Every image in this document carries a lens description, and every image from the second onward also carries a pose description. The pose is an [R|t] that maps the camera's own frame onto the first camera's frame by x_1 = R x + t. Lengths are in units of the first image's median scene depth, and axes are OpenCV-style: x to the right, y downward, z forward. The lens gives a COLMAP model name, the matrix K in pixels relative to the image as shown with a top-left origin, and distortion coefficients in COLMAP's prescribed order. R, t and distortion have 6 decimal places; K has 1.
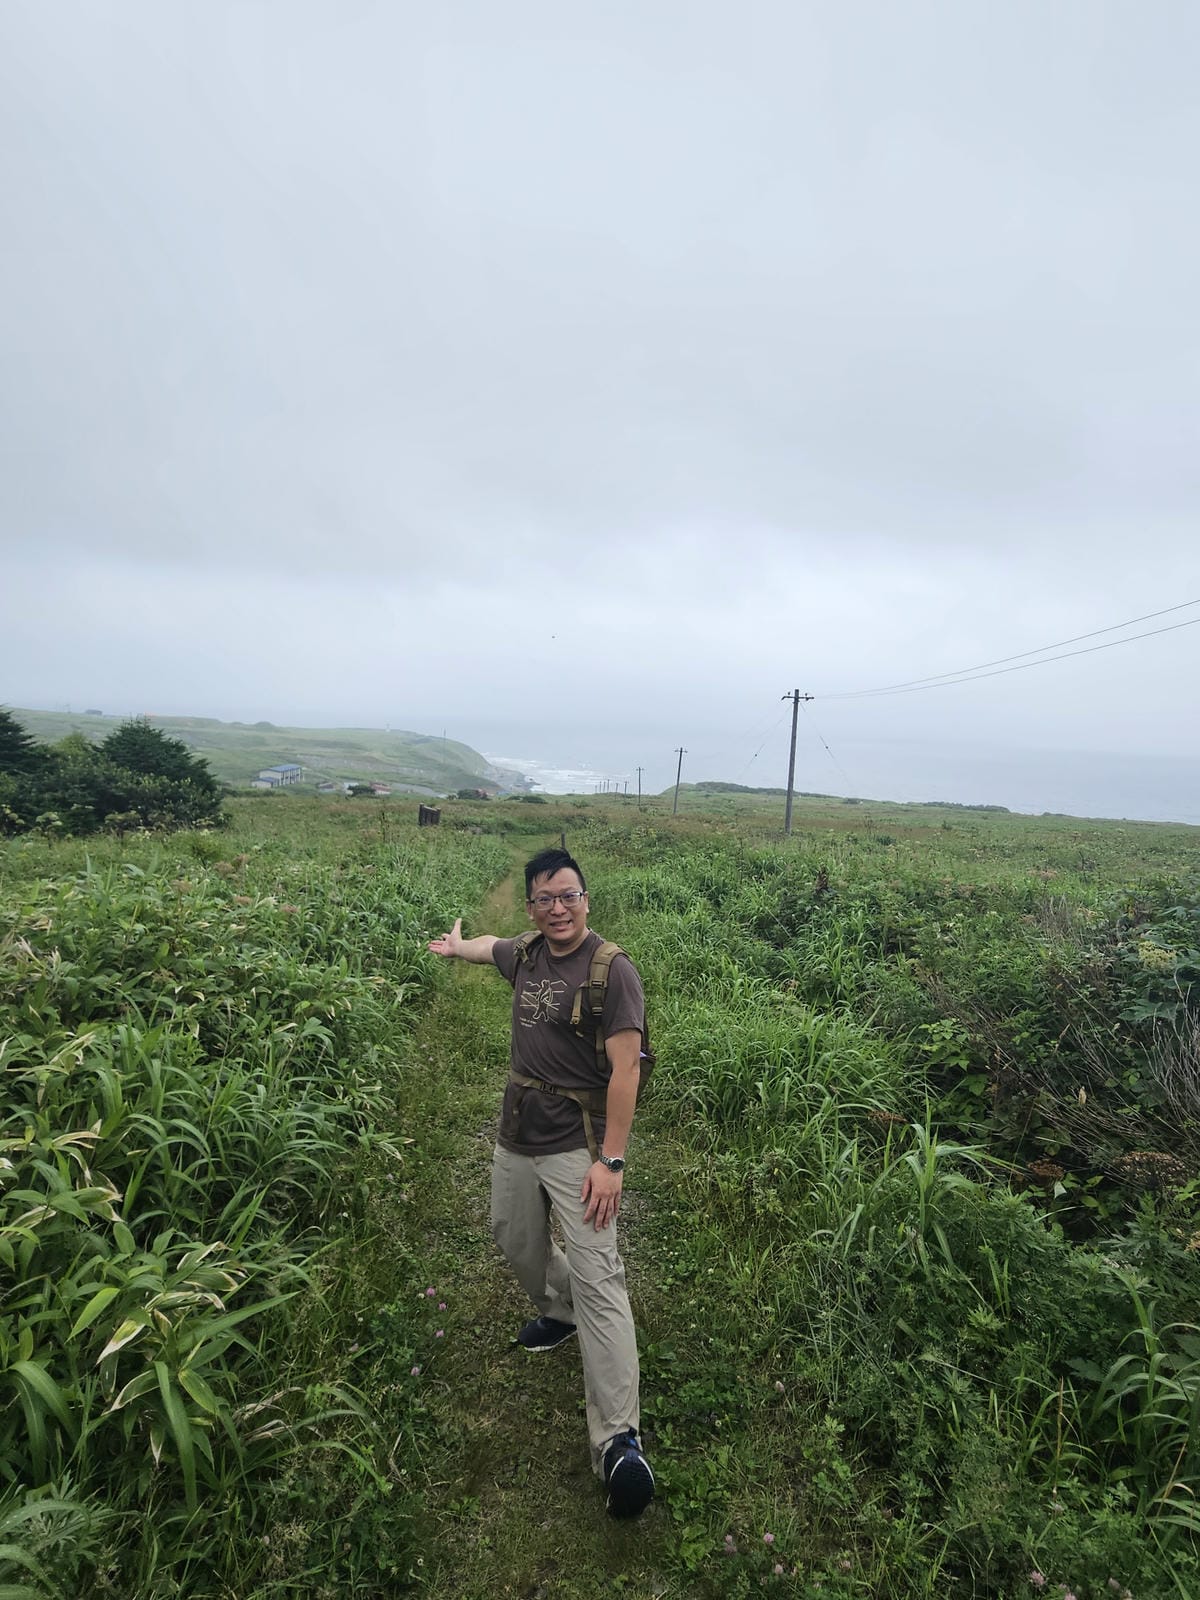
lens RADIAL K [[858.4, 0, 604.6], [0, 858.4, 800.3], [0, 0, 1]] dist [0.007940, -0.001776]
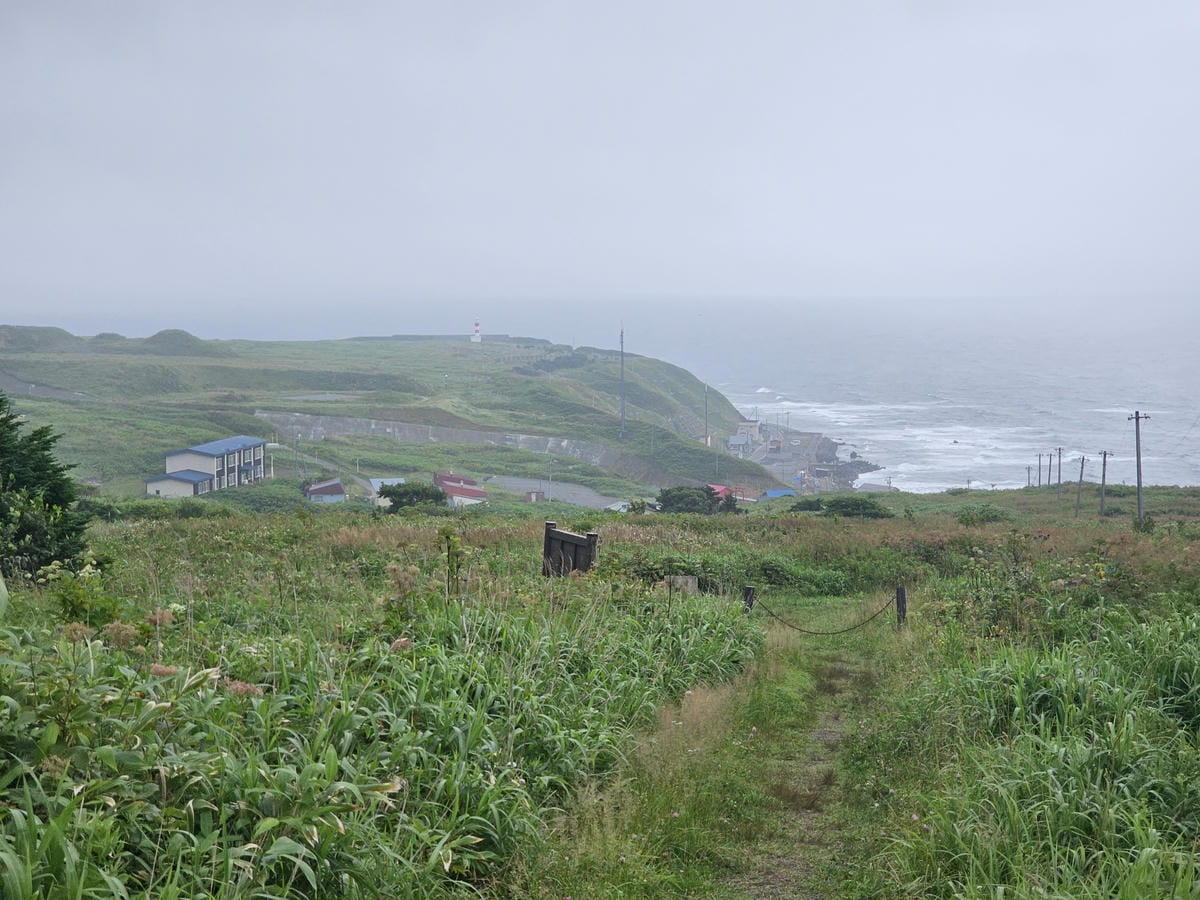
lens RADIAL K [[2314.1, 0, 602.4], [0, 2314.1, 452.1], [0, 0, 1]] dist [-0.034980, 0.000000]
pose [[0.980622, -0.032660, -0.193165, 0.113037], [0.027647, 0.999209, -0.028591, 0.018238], [0.193946, 0.022697, 0.980750, -0.310011]]
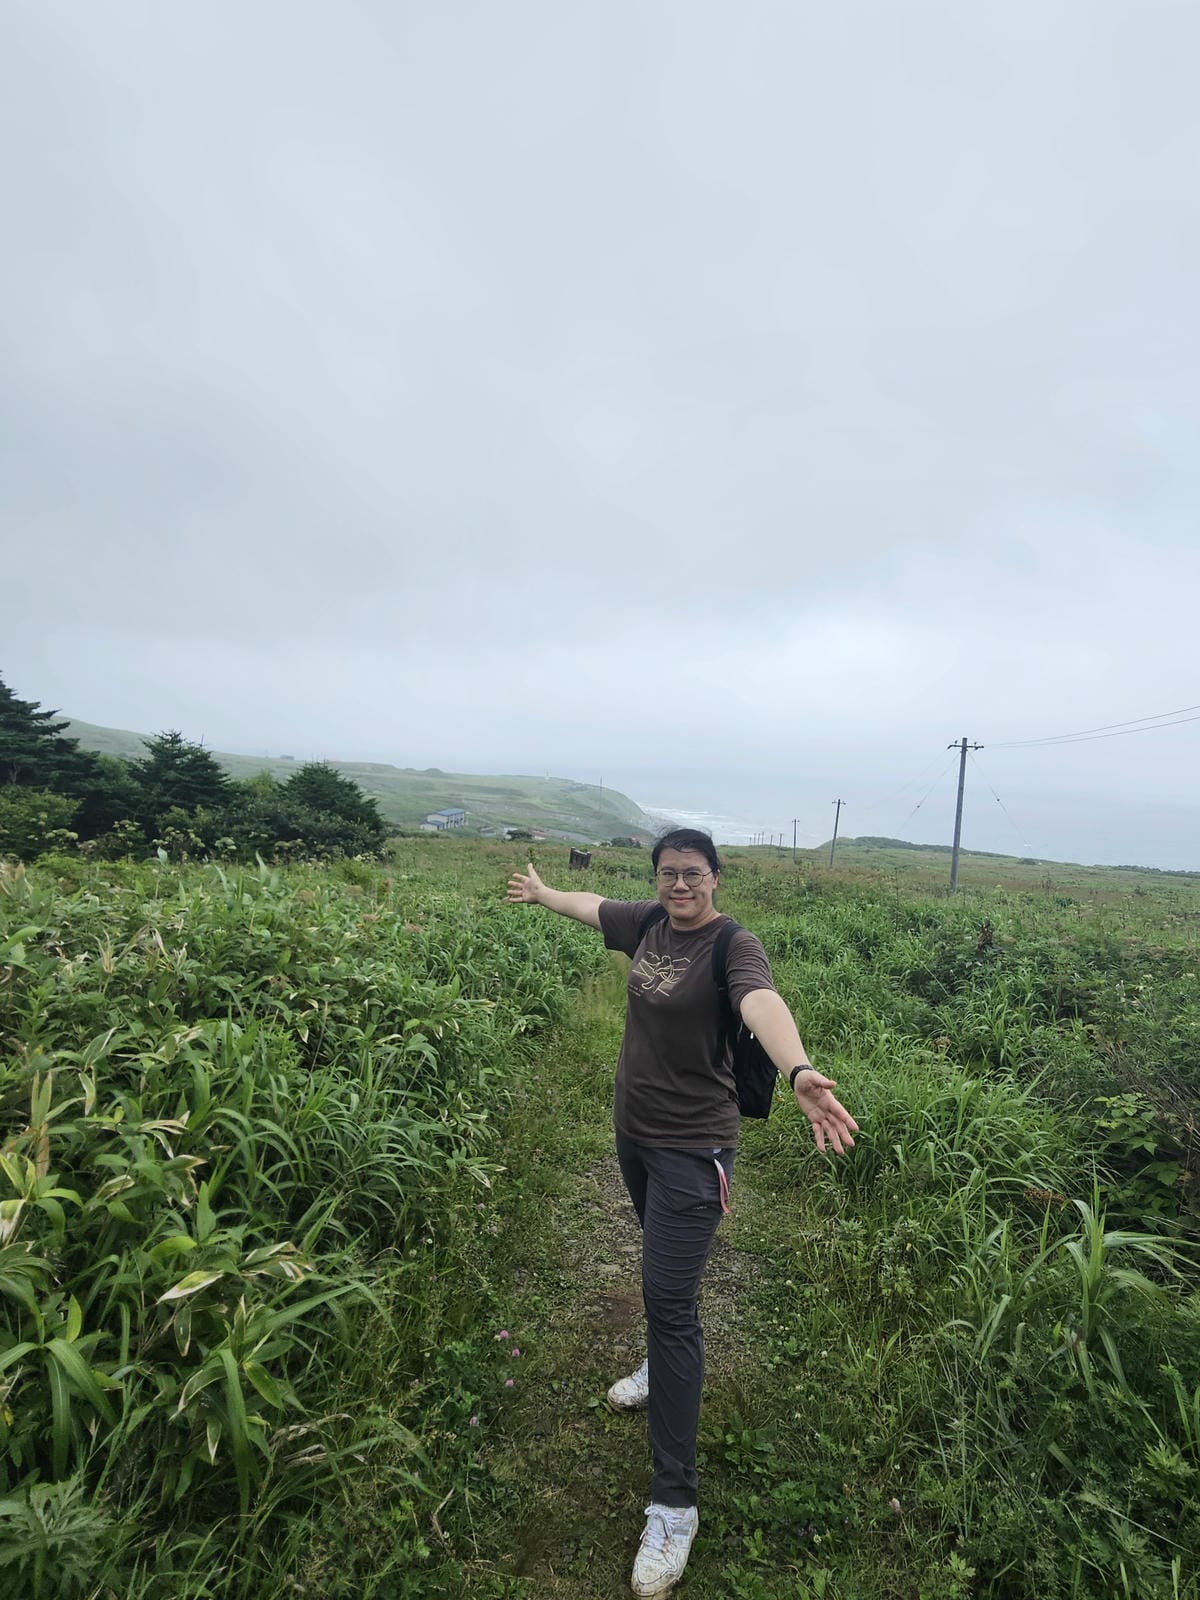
lens RADIAL K [[858.4, 0, 605.4], [0, 858.4, 796.4], [0, 0, 1]] dist [0.007940, -0.001776]
pose [[0.983940, 0.019568, -0.177421, 0.021524], [-0.030700, 0.997713, -0.060215, 0.019541], [0.175837, 0.064695, 0.982291, 0.030711]]
